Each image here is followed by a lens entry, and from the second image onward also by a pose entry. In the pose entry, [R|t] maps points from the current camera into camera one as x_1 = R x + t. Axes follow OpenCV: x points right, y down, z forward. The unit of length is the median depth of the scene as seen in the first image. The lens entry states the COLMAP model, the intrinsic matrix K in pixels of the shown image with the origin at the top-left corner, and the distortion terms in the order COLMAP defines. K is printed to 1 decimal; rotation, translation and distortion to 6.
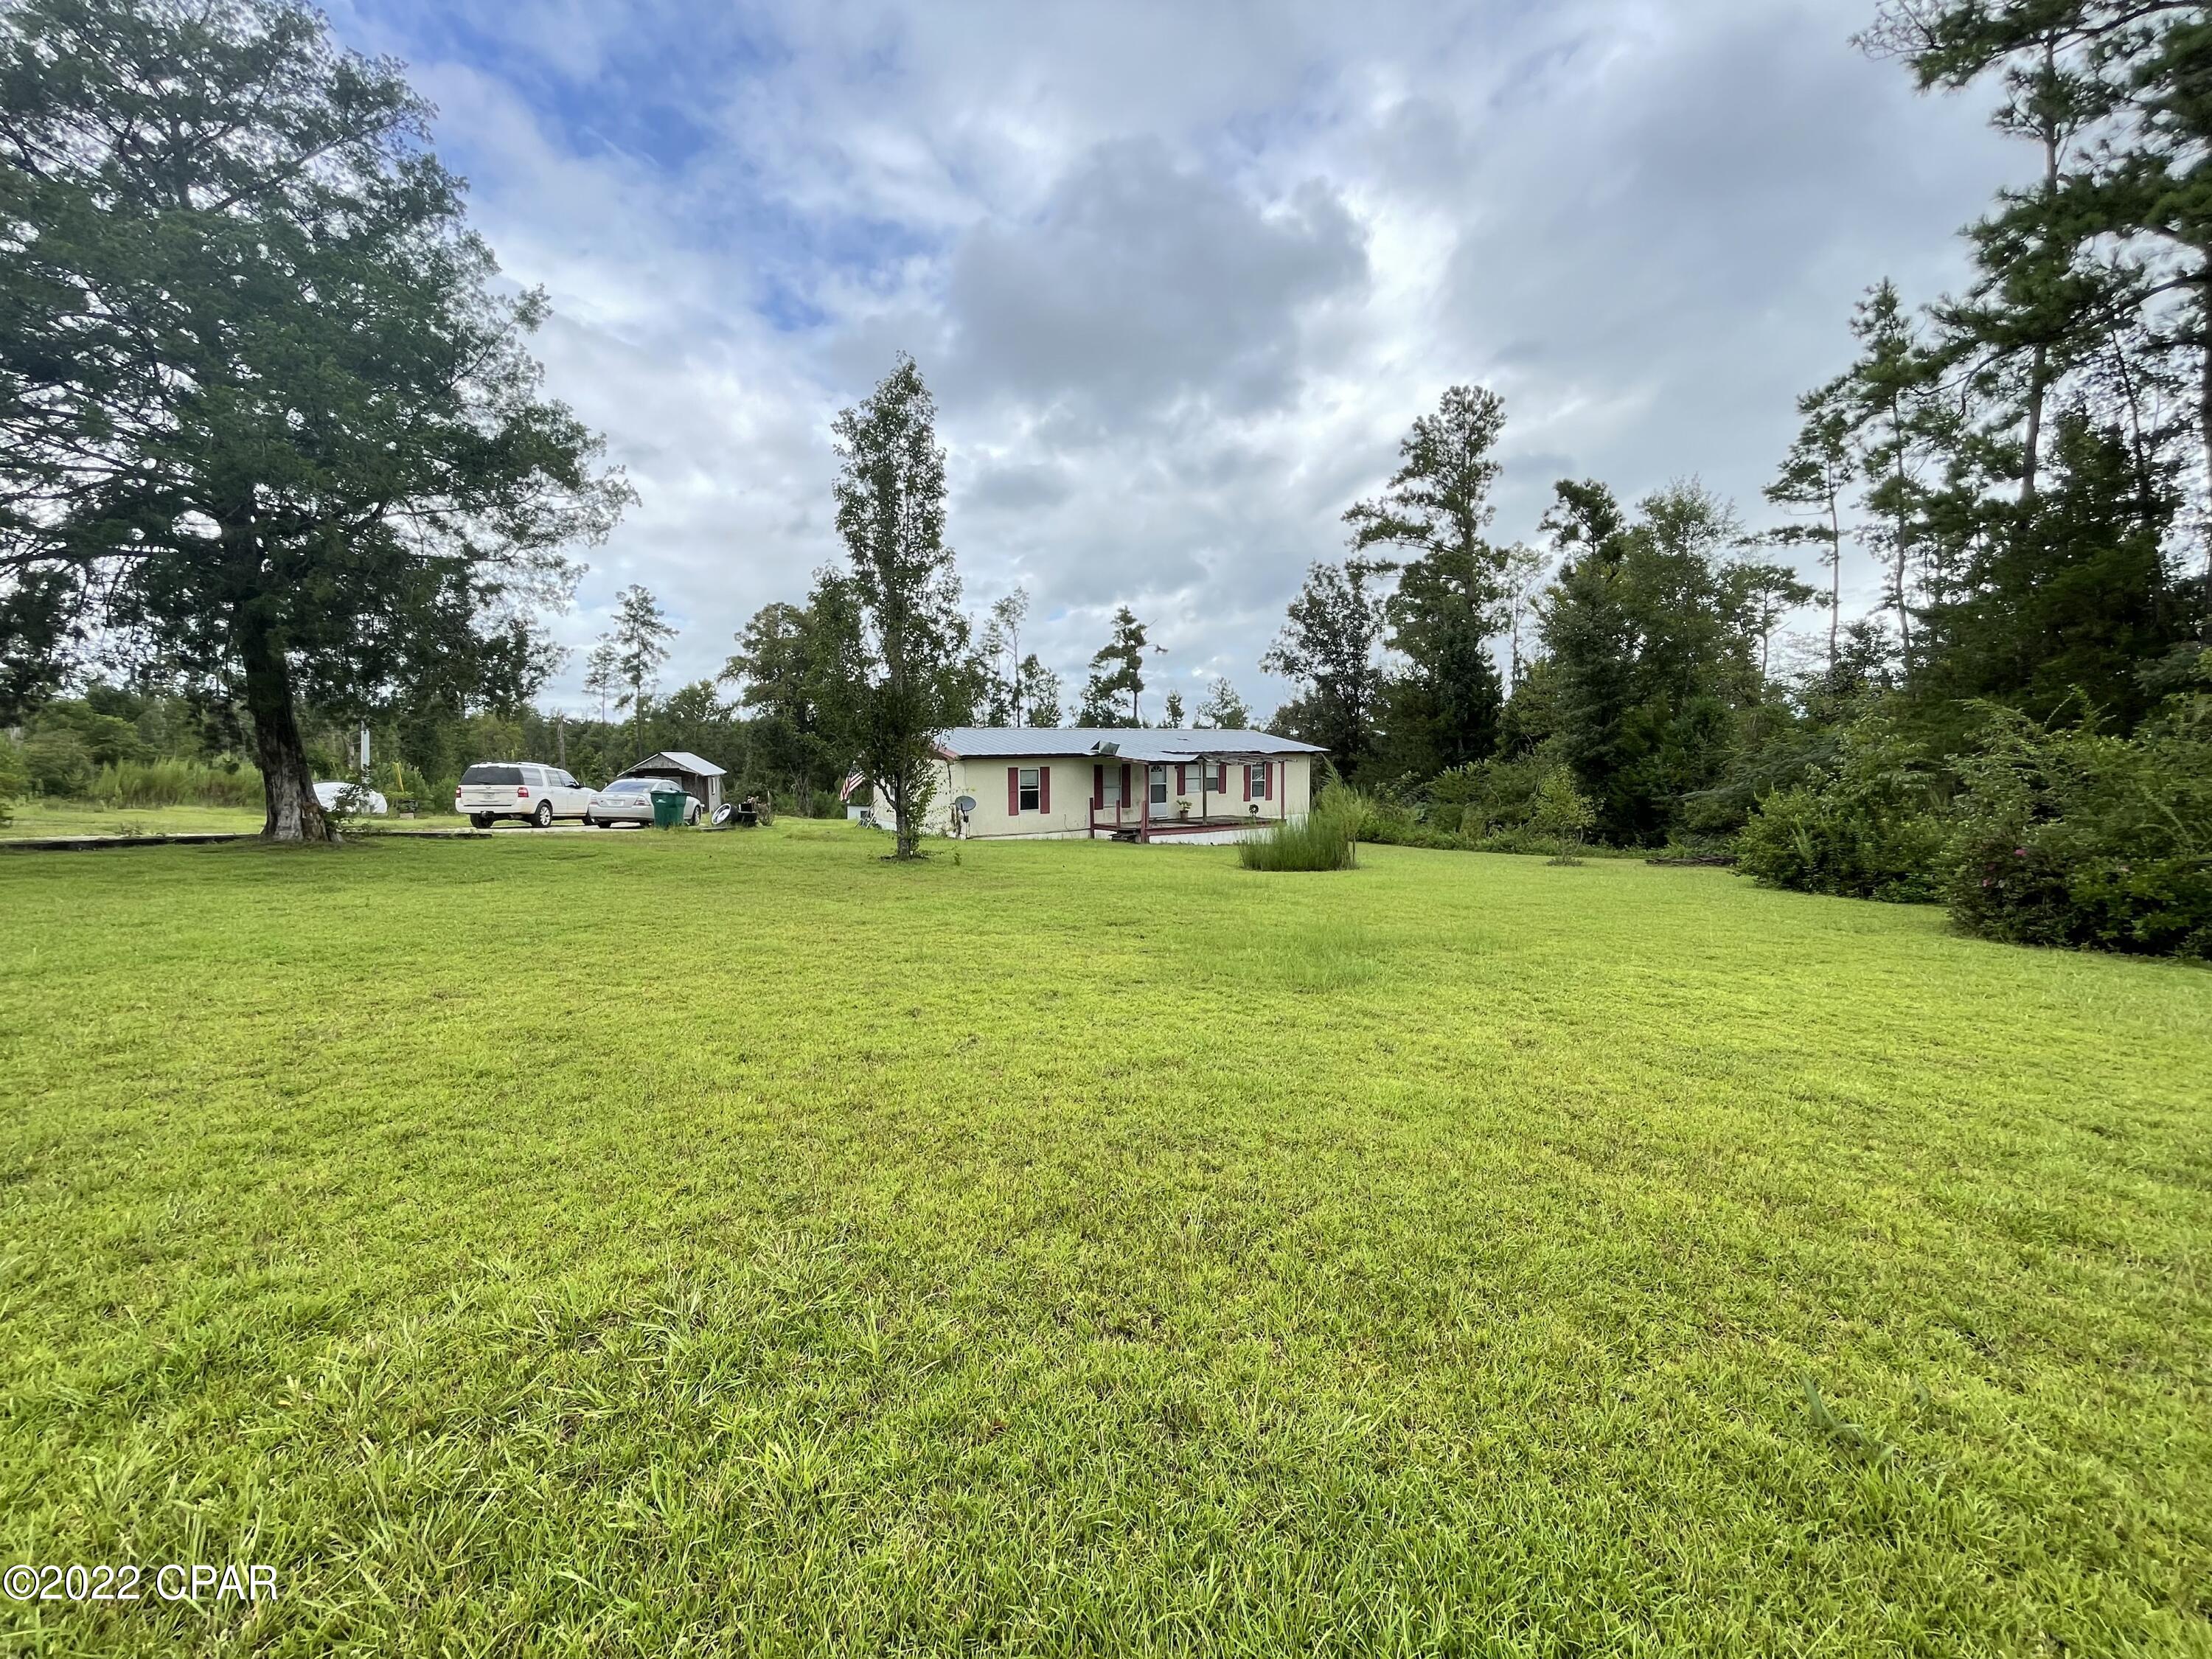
lens RADIAL K [[892.0, 0, 1103.7], [0, 892.0, 820.0], [0, 0, 1]] dist [-0.001938, -0.000128]
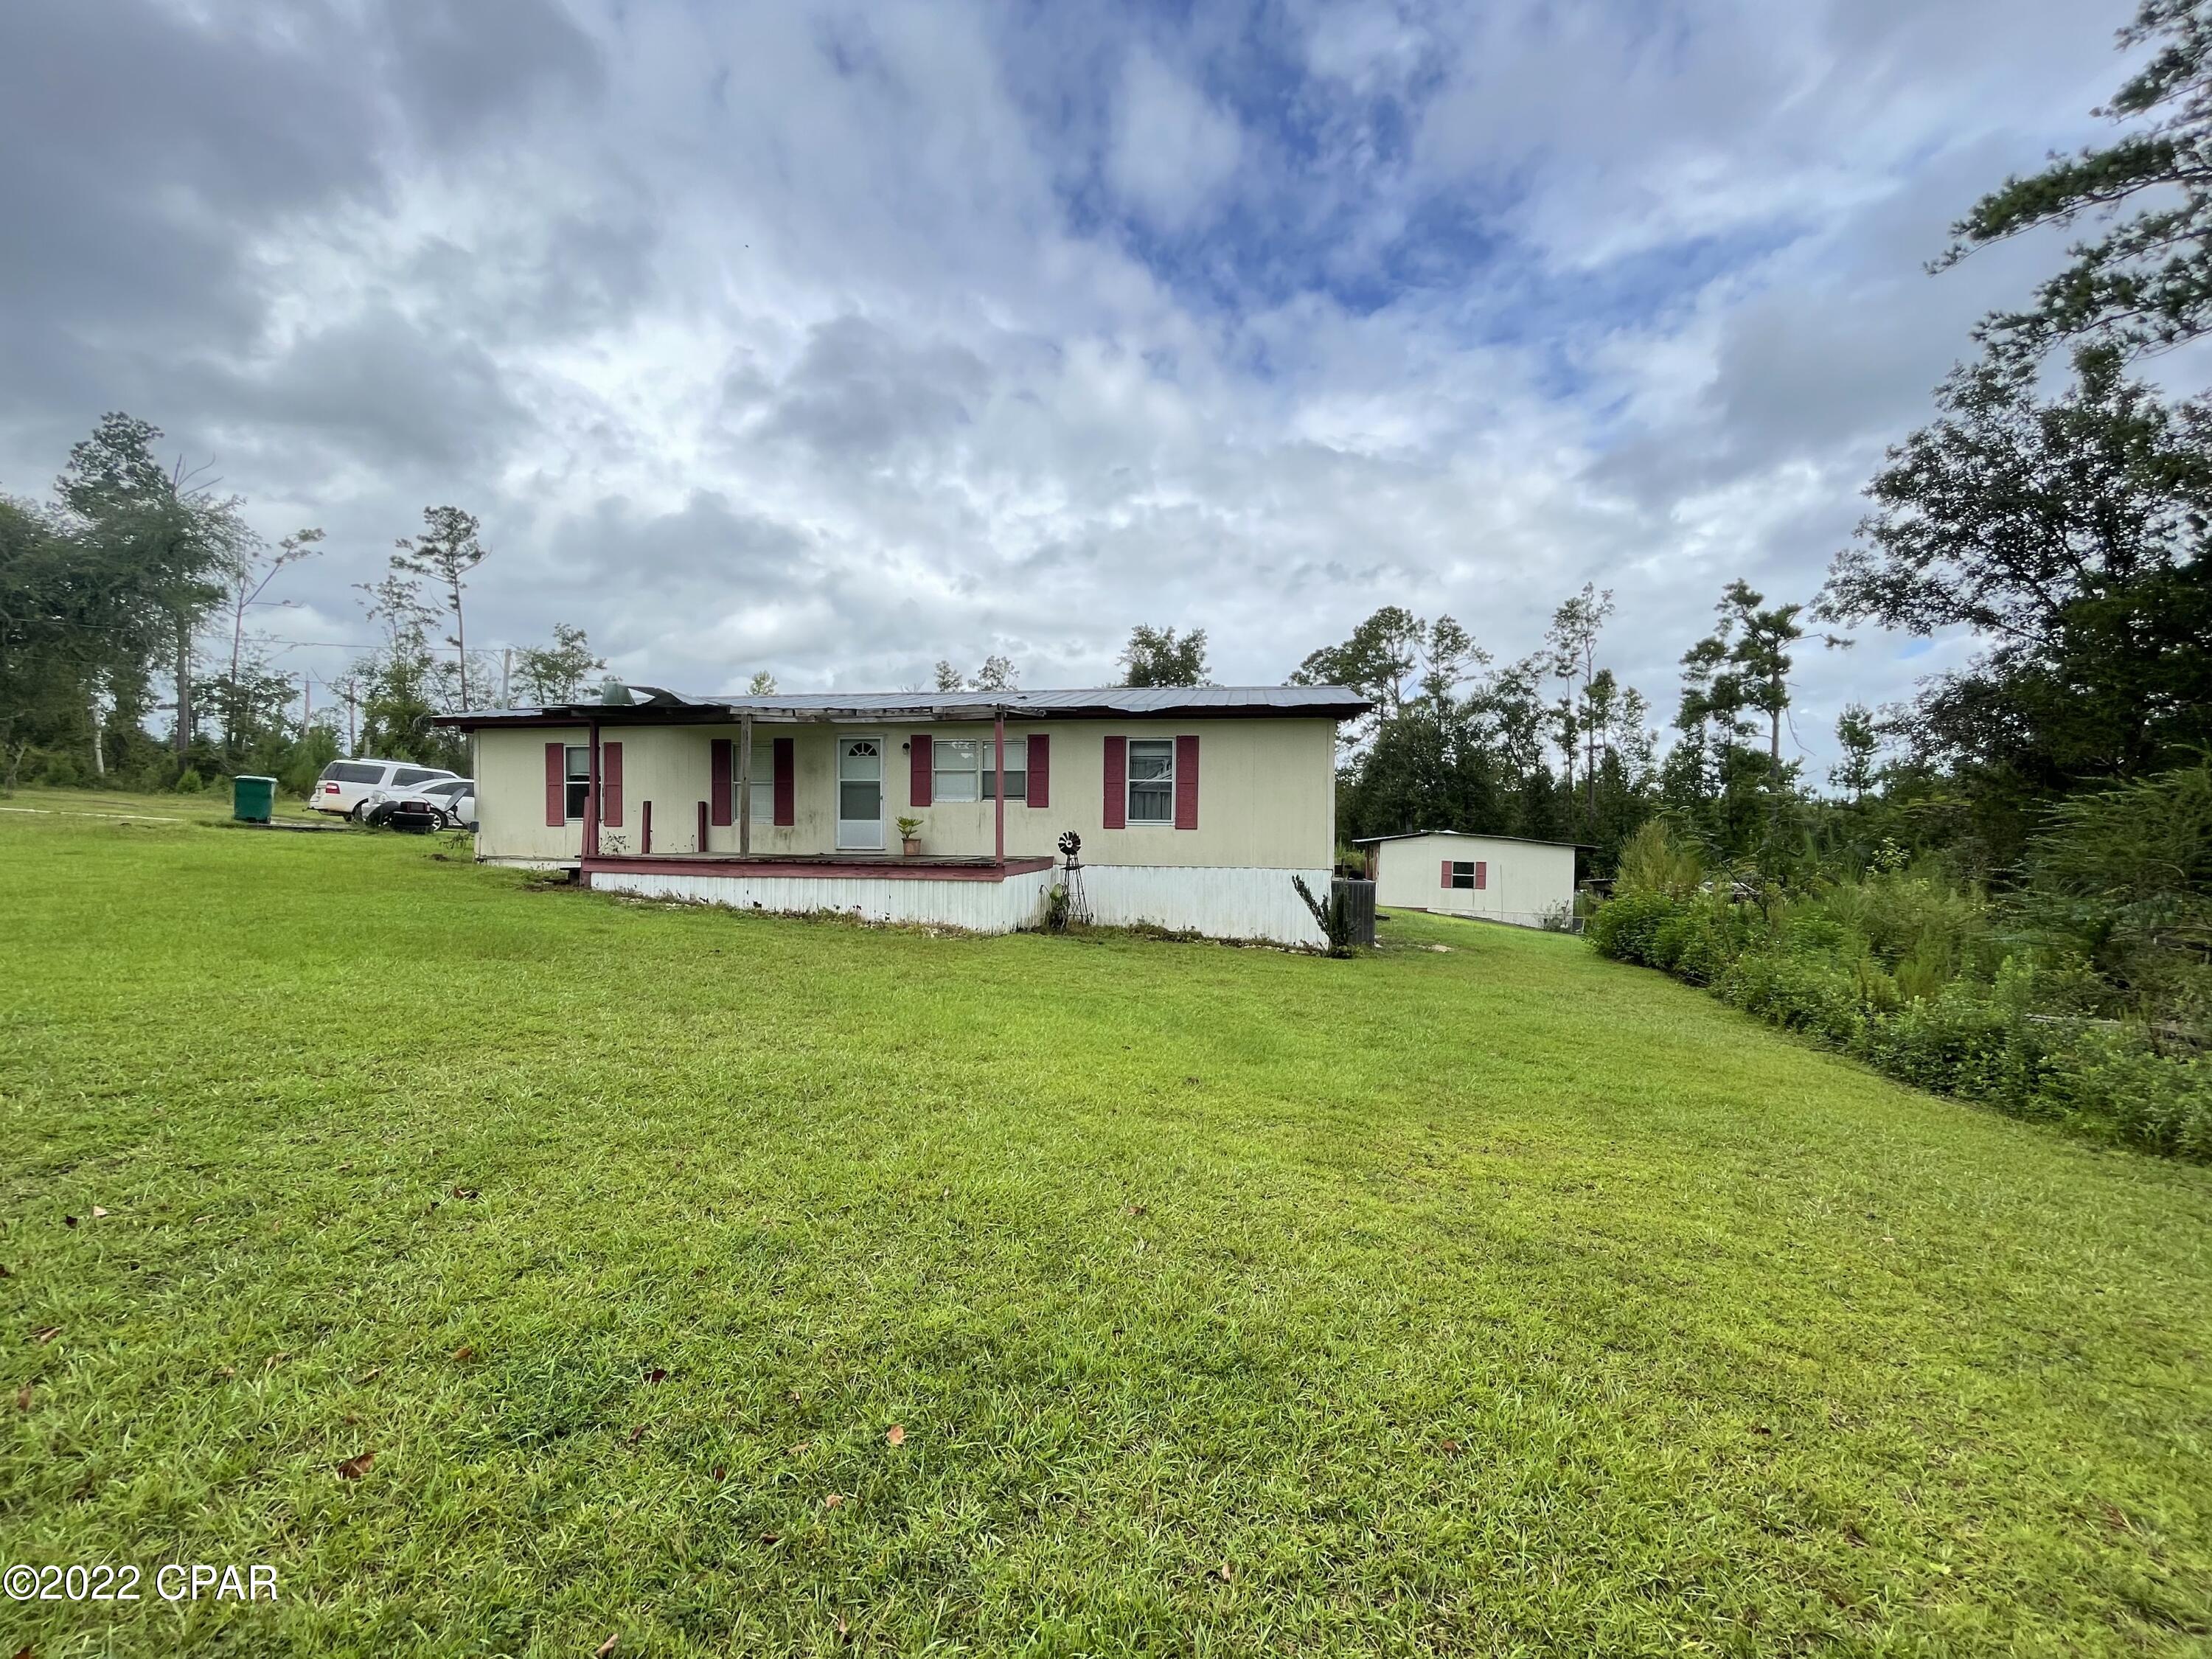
lens RADIAL K [[892.0, 0, 1097.2], [0, 892.0, 825.9], [0, 0, 1]] dist [-0.001938, -0.000128]
pose [[0.716338, 0.018377, -0.697511, 0.459104], [-0.067180, 0.996825, -0.042729, -0.004103], [0.694511, 0.077467, 0.715299, 0.709491]]
